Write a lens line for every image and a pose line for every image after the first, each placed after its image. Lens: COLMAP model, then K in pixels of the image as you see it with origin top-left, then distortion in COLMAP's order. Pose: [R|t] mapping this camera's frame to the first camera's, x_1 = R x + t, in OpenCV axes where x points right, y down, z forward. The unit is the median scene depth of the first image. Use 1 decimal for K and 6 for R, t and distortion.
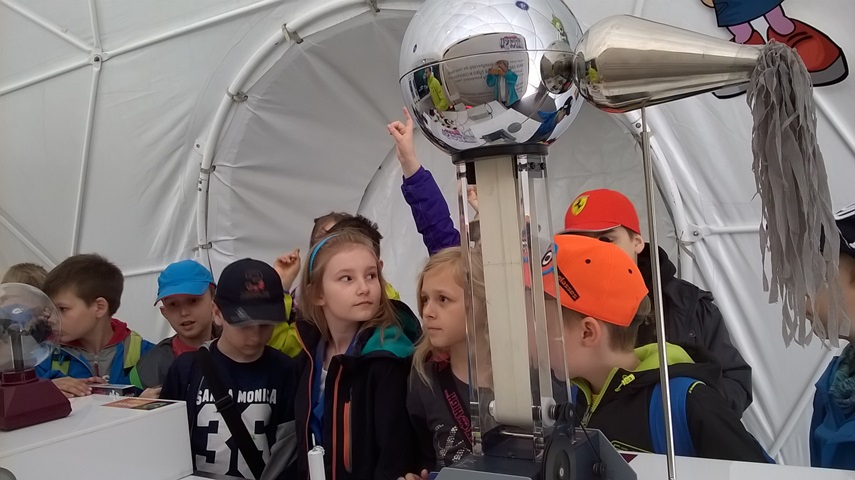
lens RADIAL K [[749.8, 0, 431.3], [0, 749.8, 245.5], [0, 0, 1]] dist [0.058005, -0.222715]
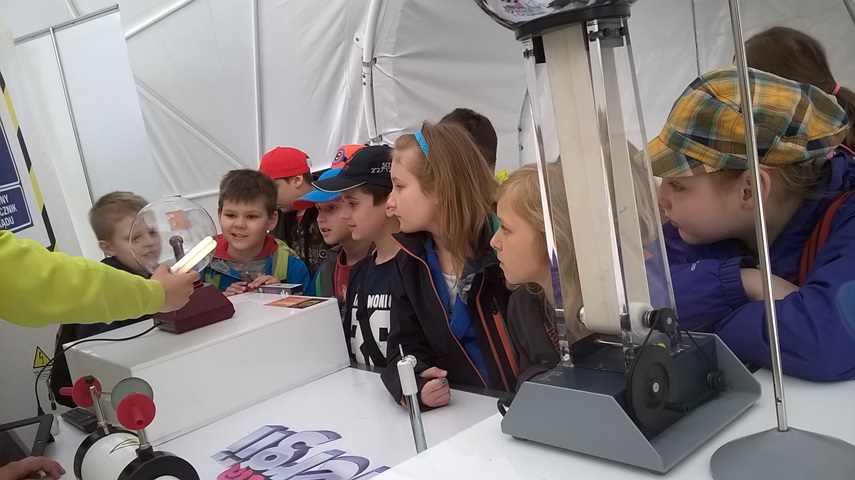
lens RADIAL K [[751.6, 0, 431.3], [0, 751.6, 243.1], [0, 0, 1]] dist [0.043512, -0.157092]
pose [[0.965310, -0.051957, -0.255884, 0.144063], [0.091686, 0.985047, 0.145866, -0.016119], [0.244479, -0.164266, 0.955639, 0.114289]]
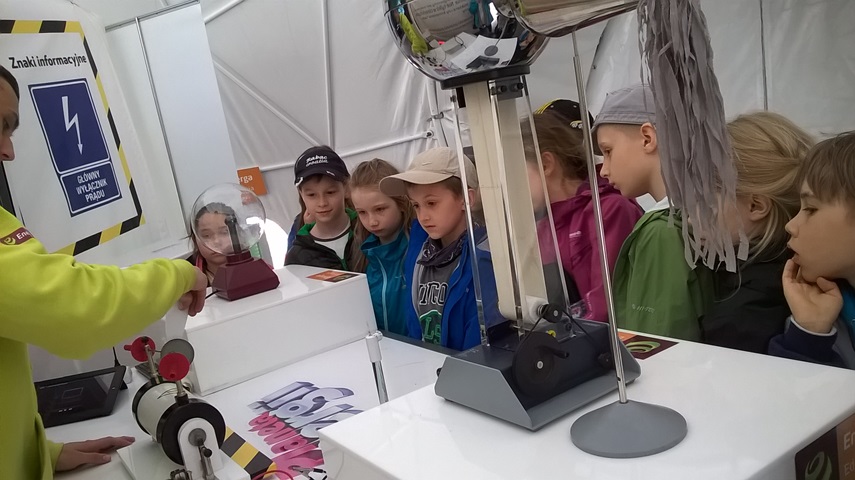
lens RADIAL K [[743.4, 0, 430.2], [0, 743.4, 244.7], [0, 0, 1]] dist [0.047860, -0.164920]
pose [[0.931299, -0.019086, -0.363755, 0.402362], [0.091873, 0.978648, 0.183868, -0.090463], [0.352479, -0.204655, 0.913168, -0.041015]]
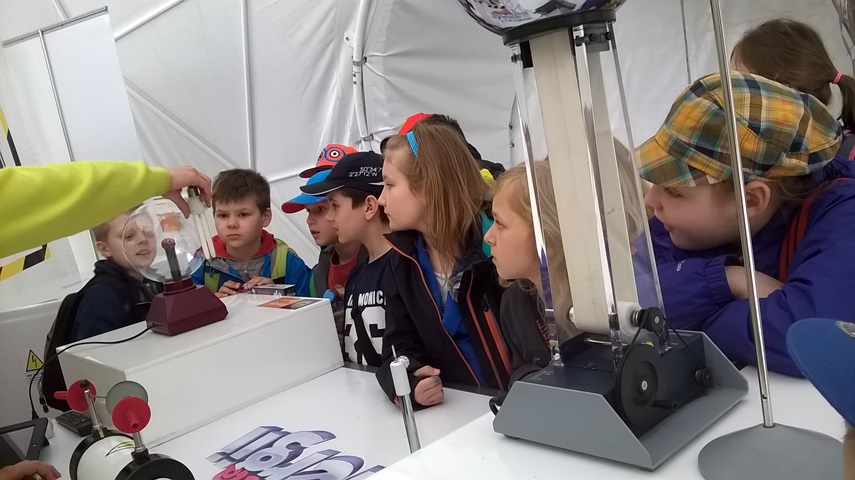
lens RADIAL K [[751.6, 0, 431.3], [0, 751.6, 243.1], [0, 0, 1]] dist [0.043512, -0.157092]
pose [[0.967241, -0.061607, -0.246270, 0.149053], [0.100899, 0.983485, 0.150258, -0.023932], [0.232946, -0.170185, 0.957483, 0.104128]]
